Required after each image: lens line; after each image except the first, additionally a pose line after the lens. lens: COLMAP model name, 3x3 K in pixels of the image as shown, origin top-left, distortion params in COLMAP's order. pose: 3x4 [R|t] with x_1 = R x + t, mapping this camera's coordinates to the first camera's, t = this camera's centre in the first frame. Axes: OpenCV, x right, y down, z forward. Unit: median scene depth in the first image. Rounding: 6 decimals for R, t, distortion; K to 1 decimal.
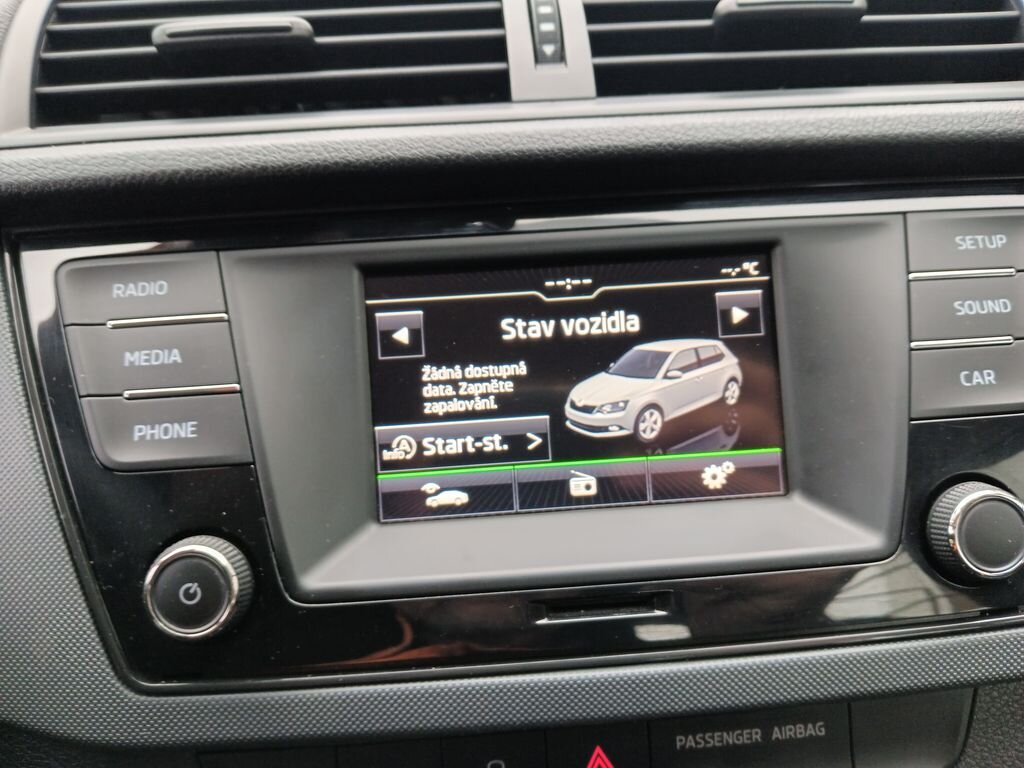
lens RADIAL K [[815.1, 0, 512.0], [0, 815.1, 384.0], [0, 0, 1]] dist [-0.035532, -0.000979]
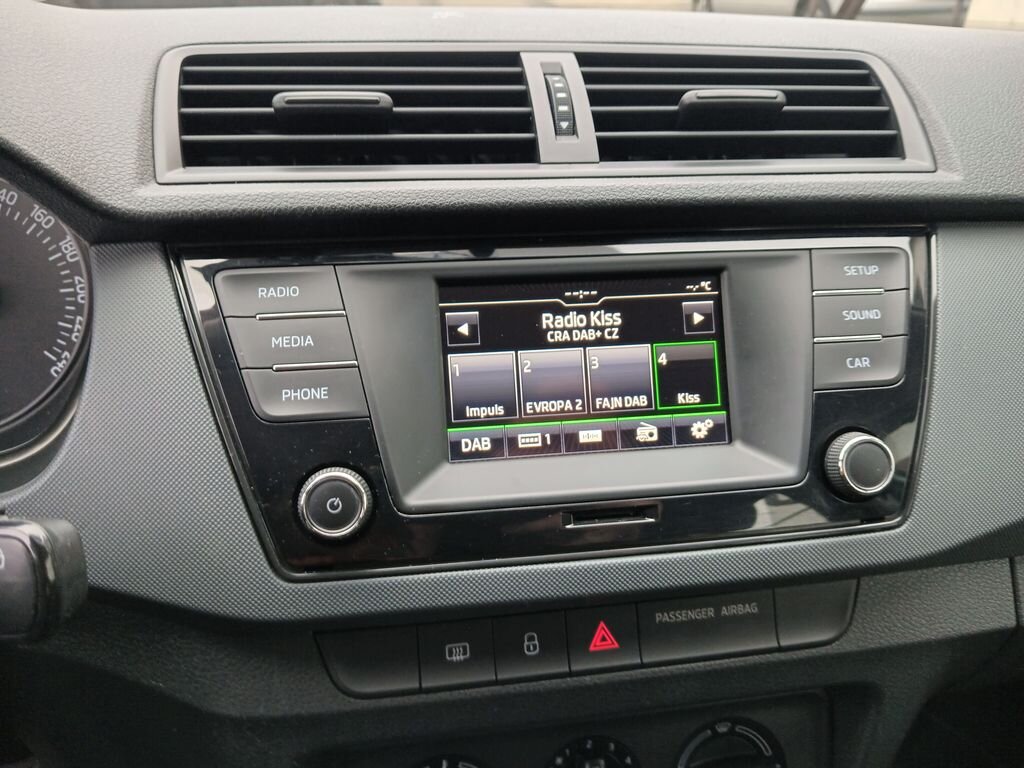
lens RADIAL K [[824.9, 0, 512.0], [0, 824.9, 384.0], [0, 0, 1]] dist [-0.002608, -0.001217]
pose [[0.993674, 0.006878, 0.112091, -0.213351], [-0.005683, 0.999924, -0.010972, 0.049867], [-0.112158, 0.010266, 0.993637, -0.414965]]
